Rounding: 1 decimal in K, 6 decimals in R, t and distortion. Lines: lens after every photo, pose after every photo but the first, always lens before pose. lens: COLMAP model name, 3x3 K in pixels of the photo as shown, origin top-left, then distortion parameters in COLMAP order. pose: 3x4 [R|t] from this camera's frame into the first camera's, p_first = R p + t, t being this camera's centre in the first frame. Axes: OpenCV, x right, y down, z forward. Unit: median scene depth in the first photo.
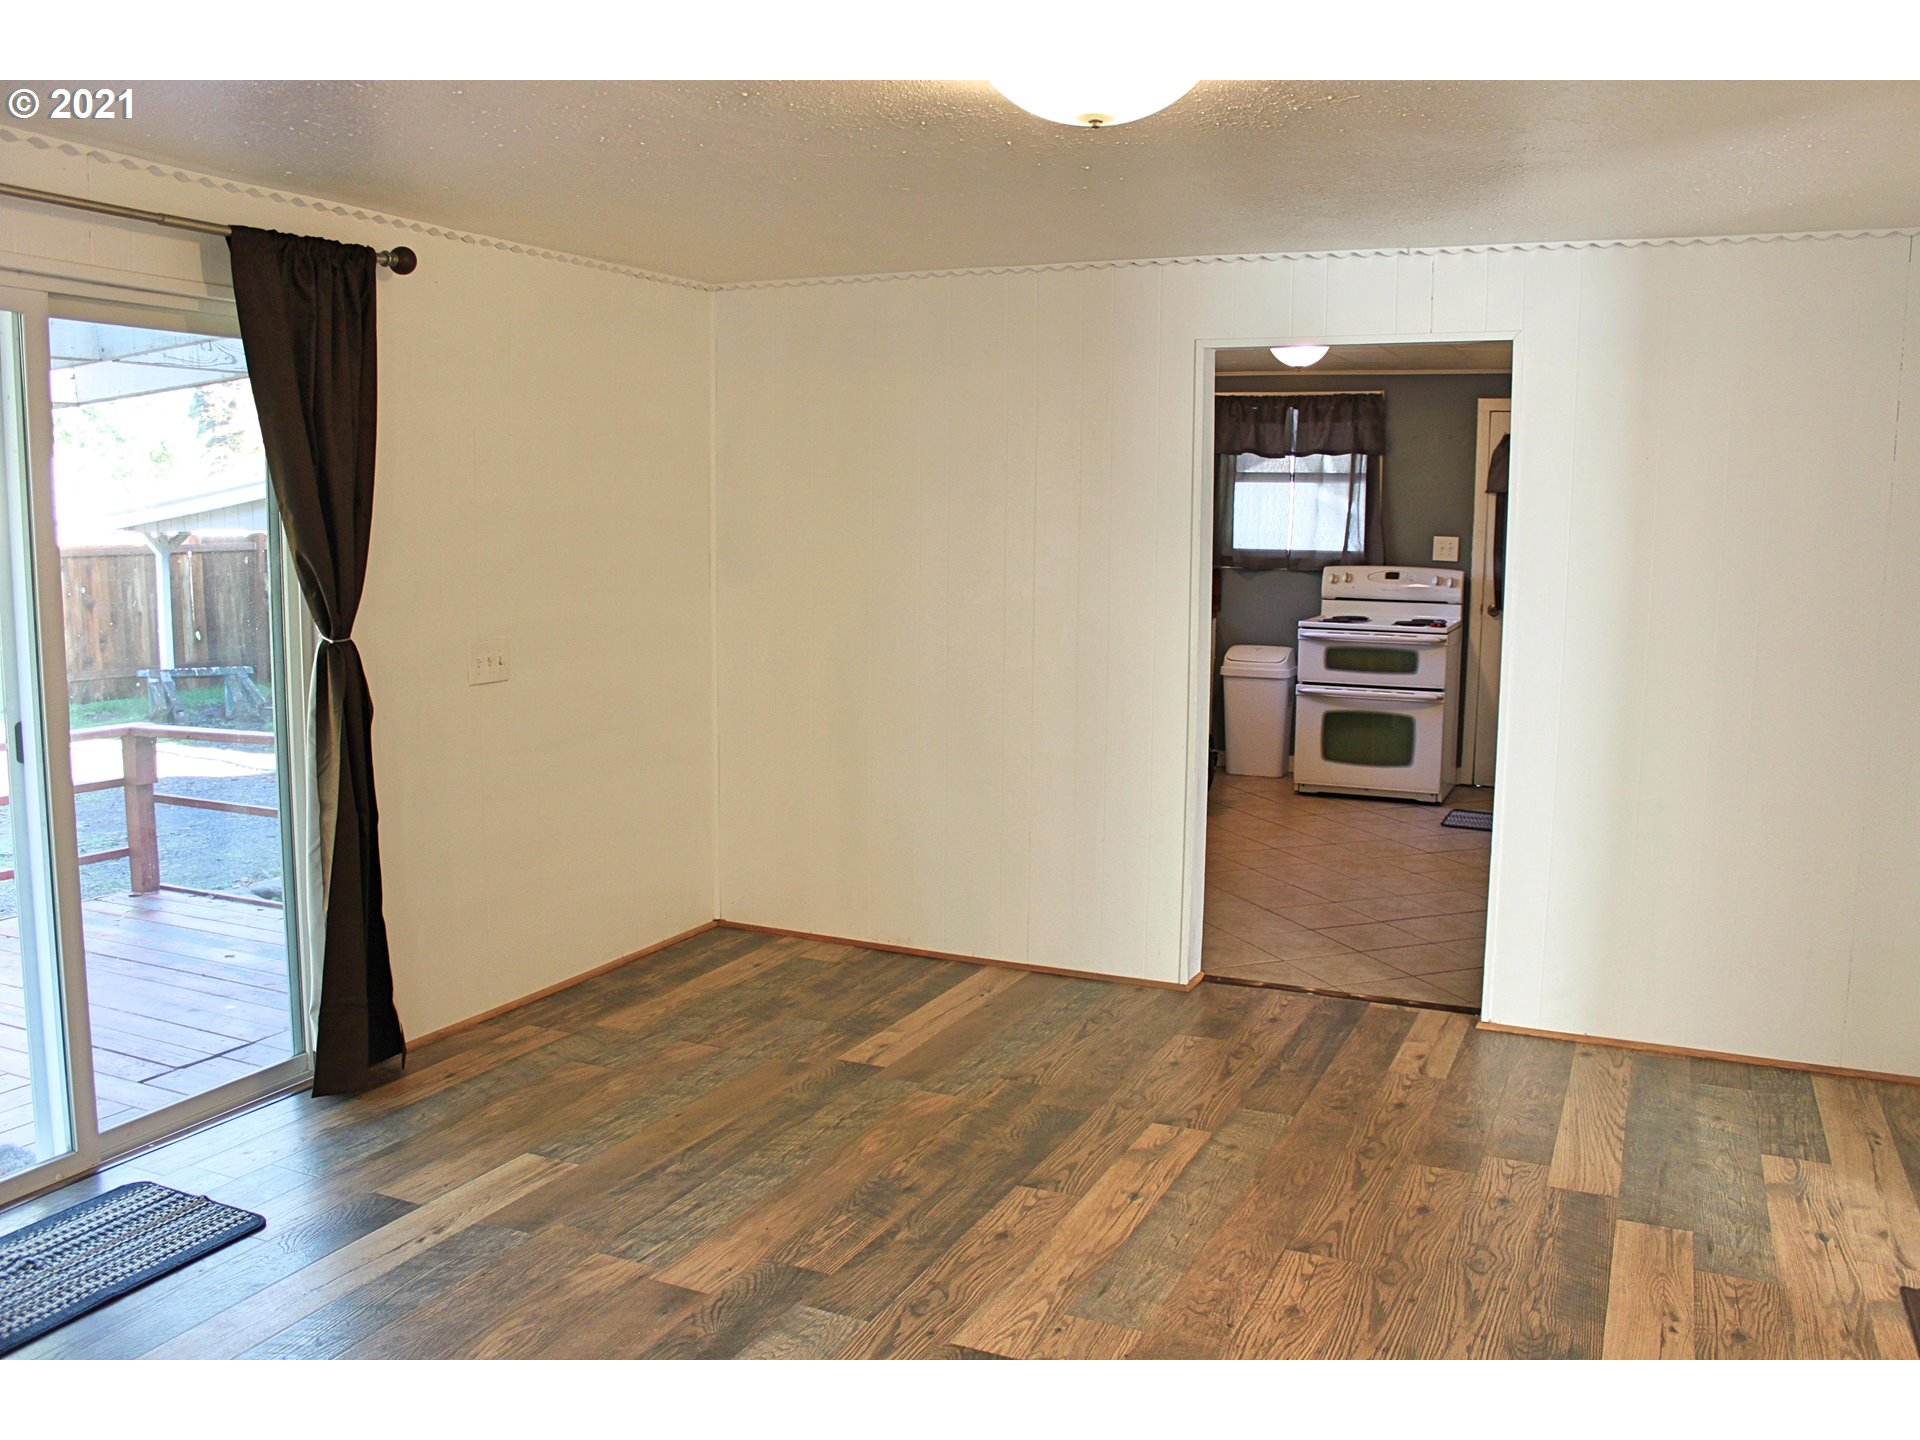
lens RADIAL K [[1627.1, 0, 926.0], [0, 1627.1, 702.0], [0, 0, 1]] dist [-0.170499, 0.163894]
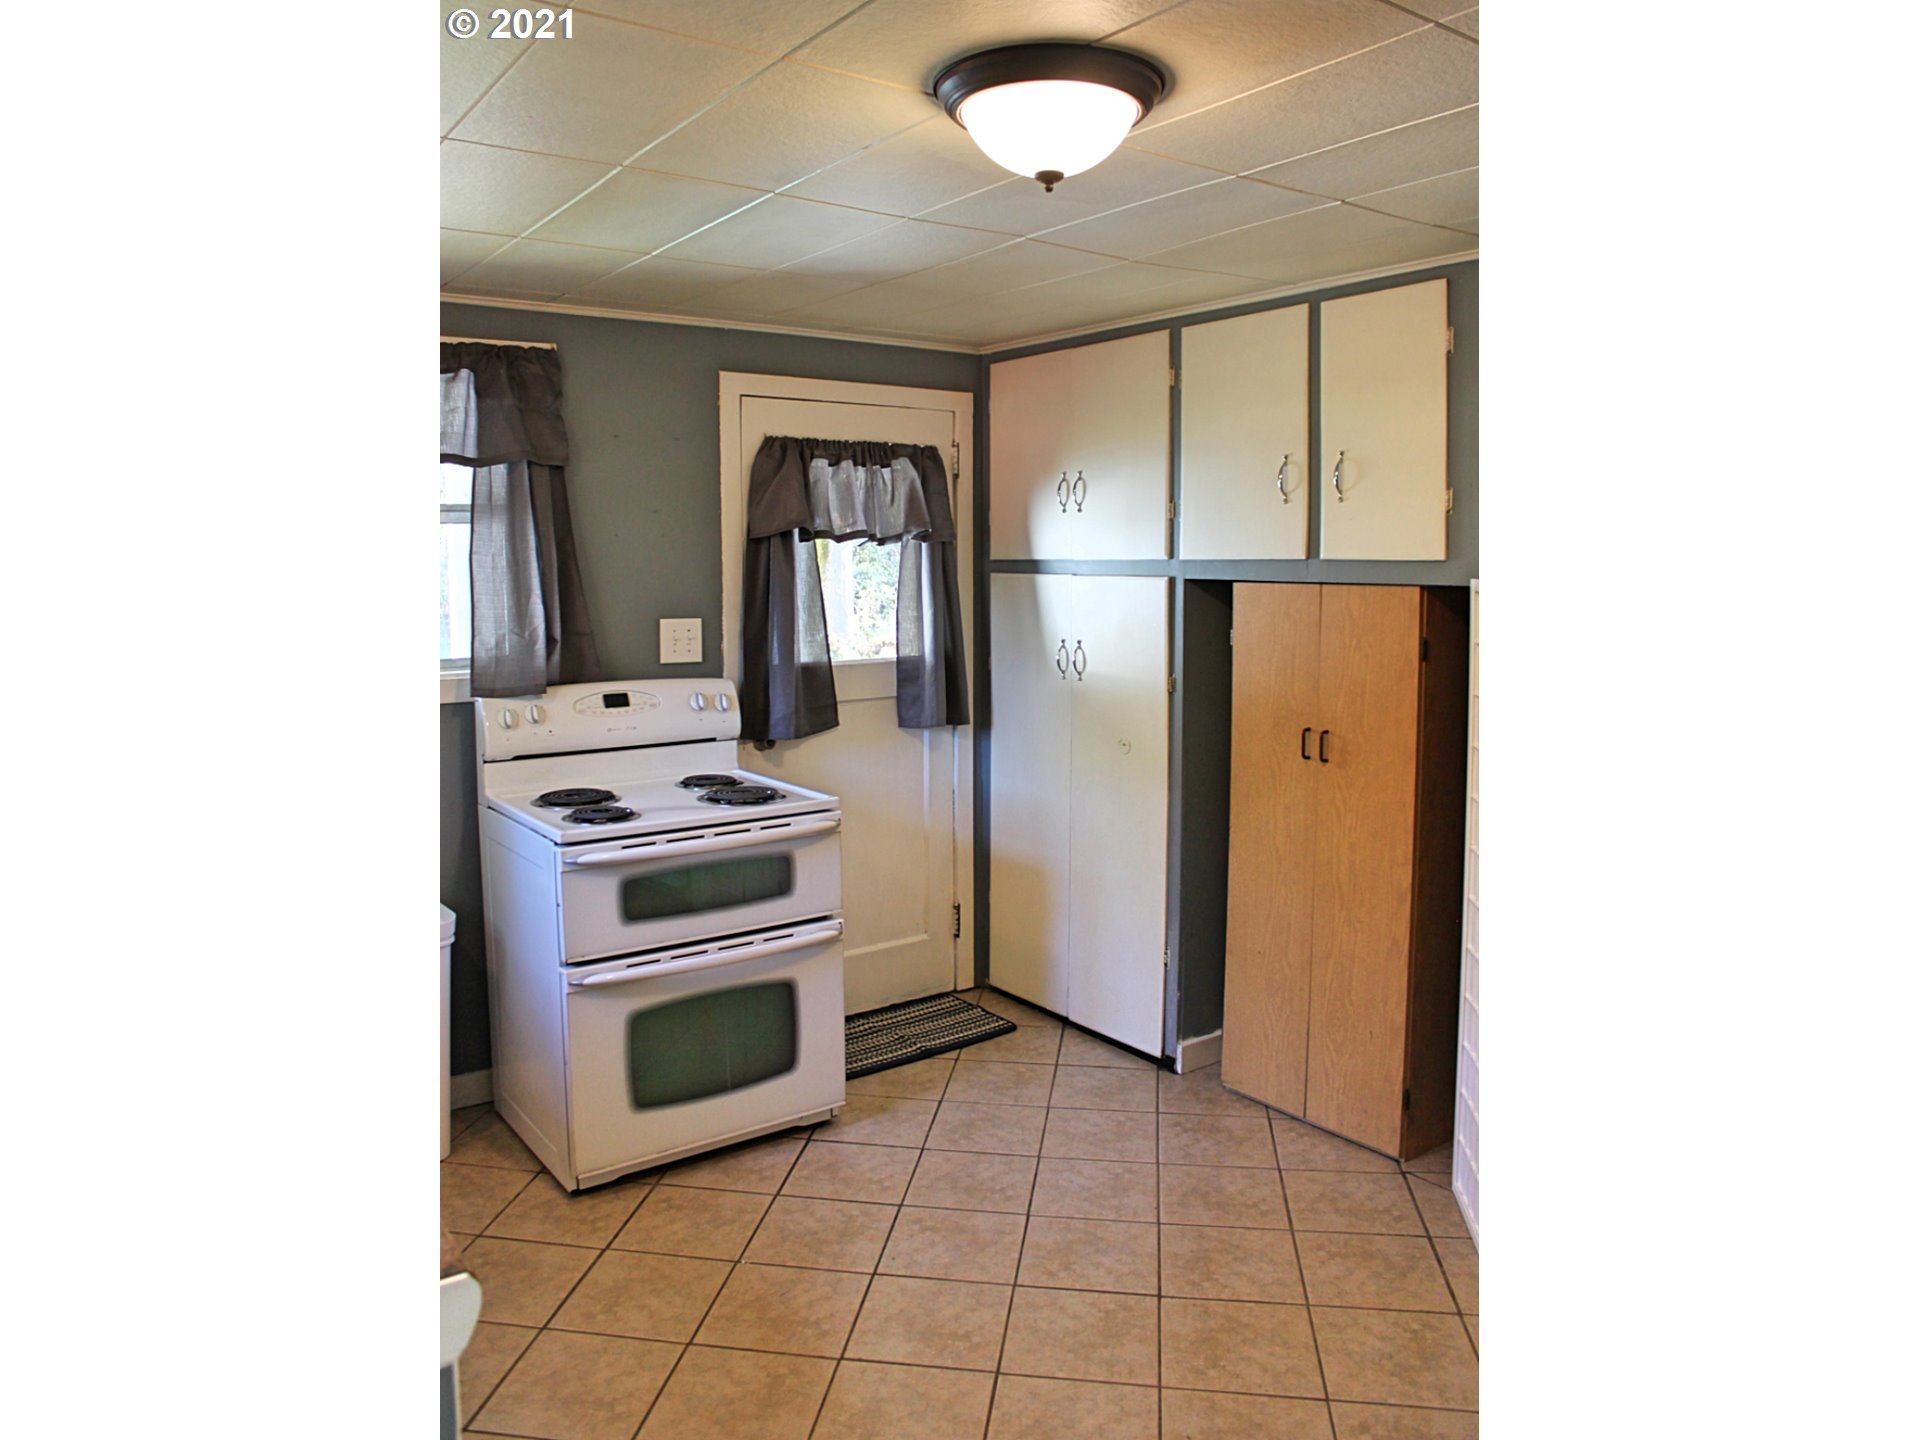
lens RADIAL K [[1301.1, 0, 1002.2], [0, 1301.1, 662.5], [0, 0, 1]] dist [-0.112701, 0.002449]
pose [[0.469246, -0.082891, 0.879168, -0.015531], [0.116770, 0.992667, 0.031267, -0.090486], [-0.875313, 0.087989, 0.475484, 0.700593]]
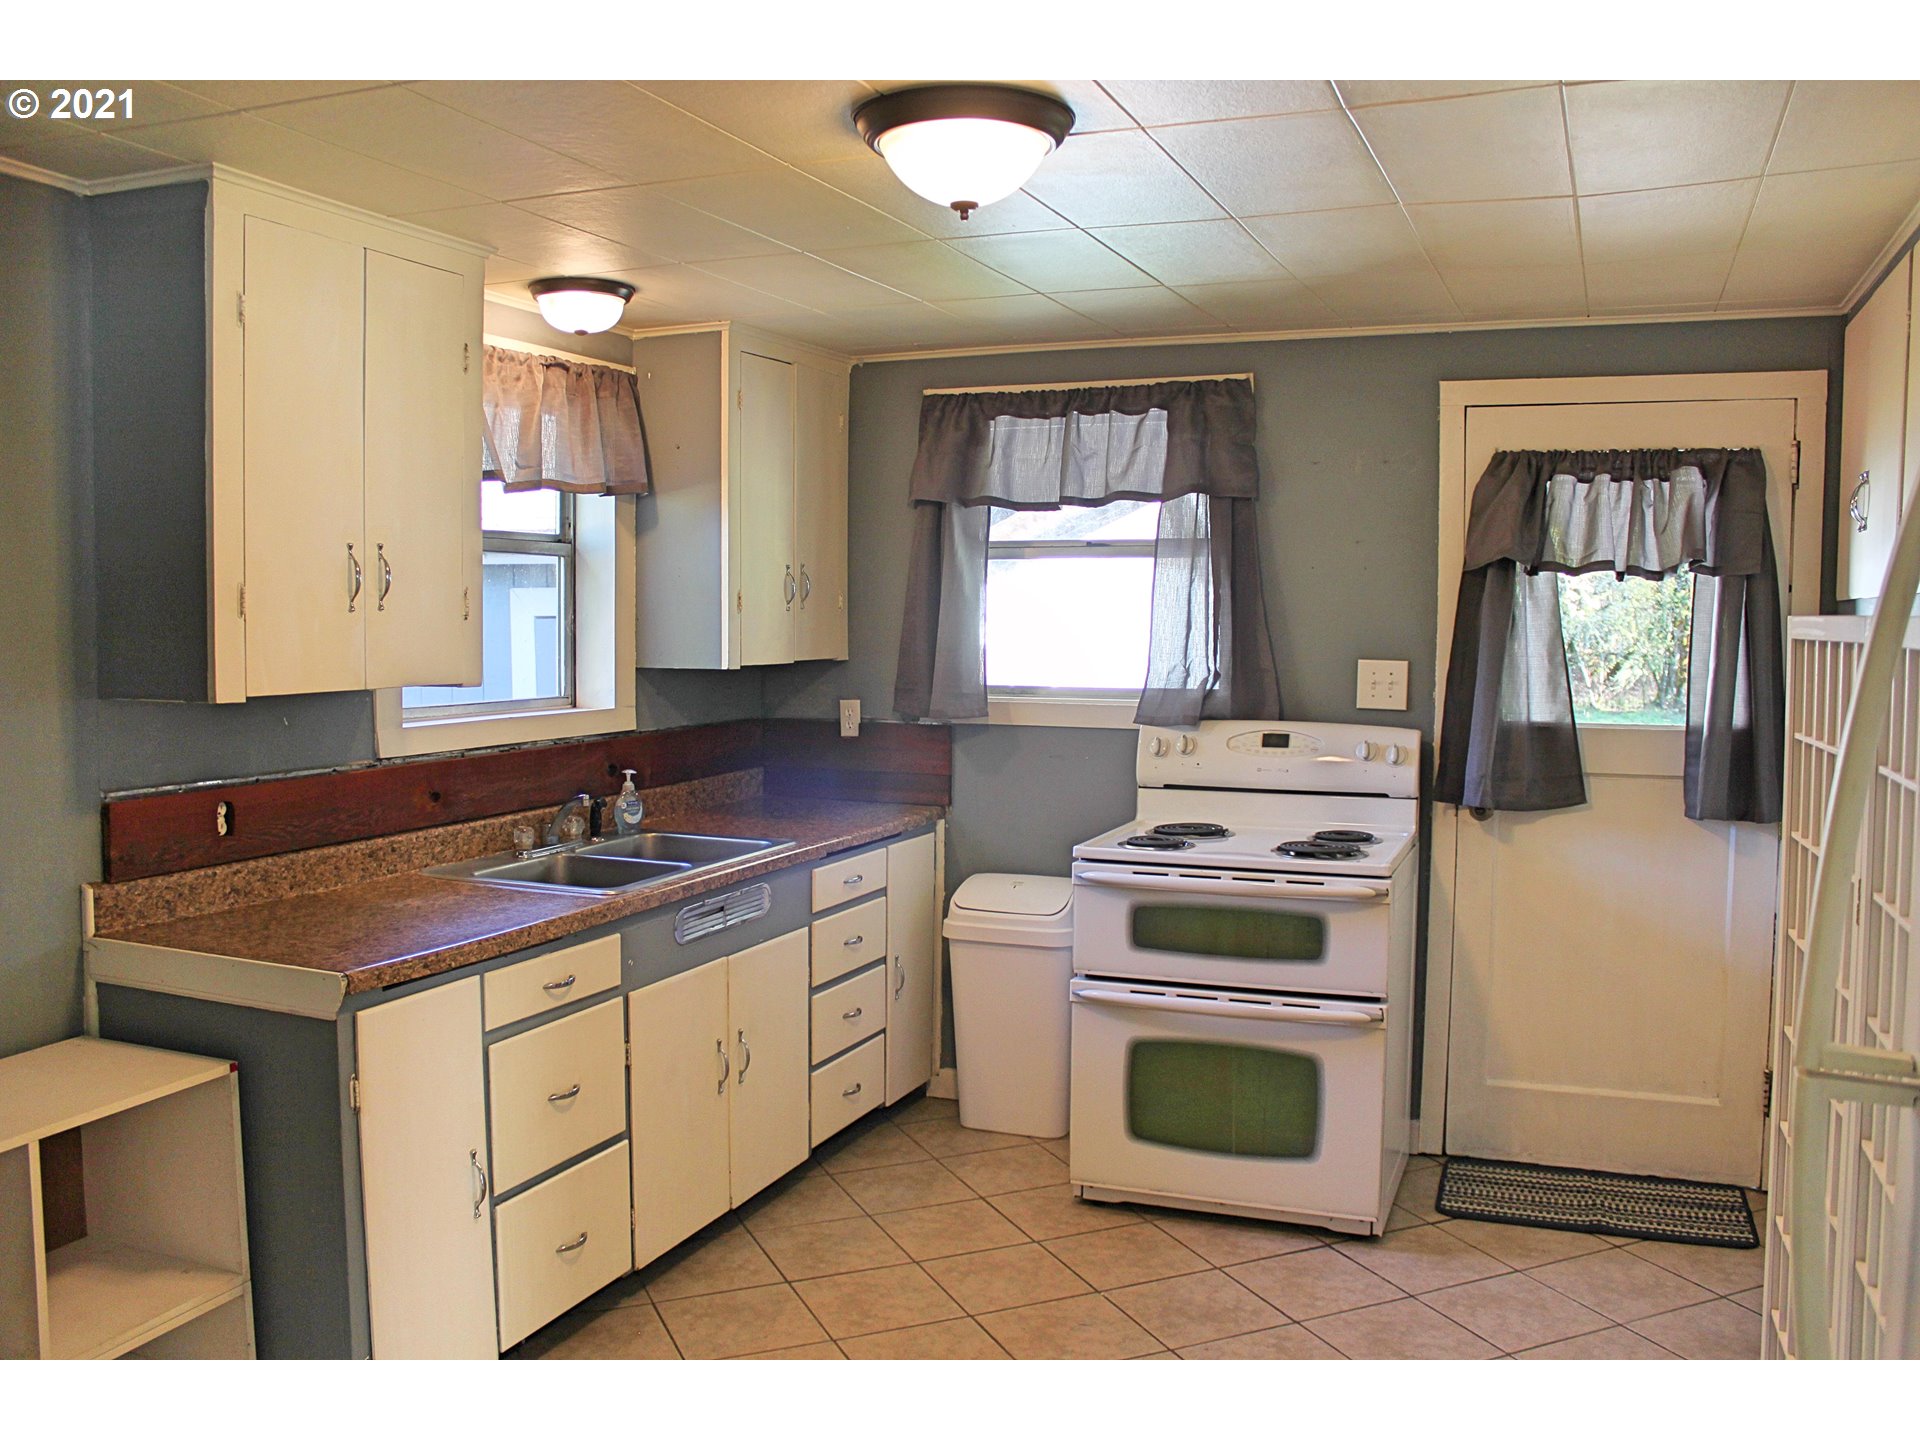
lens RADIAL K [[1627.1, 0, 926.0], [0, 1627.1, 702.0], [0, 0, 1]] dist [-0.170499, 0.163894]
pose [[0.999153, -0.008865, 0.040176, 0.165153], [0.011366, 0.997983, -0.062454, -0.061532], [-0.039541, 0.062858, 0.997239, 0.513884]]
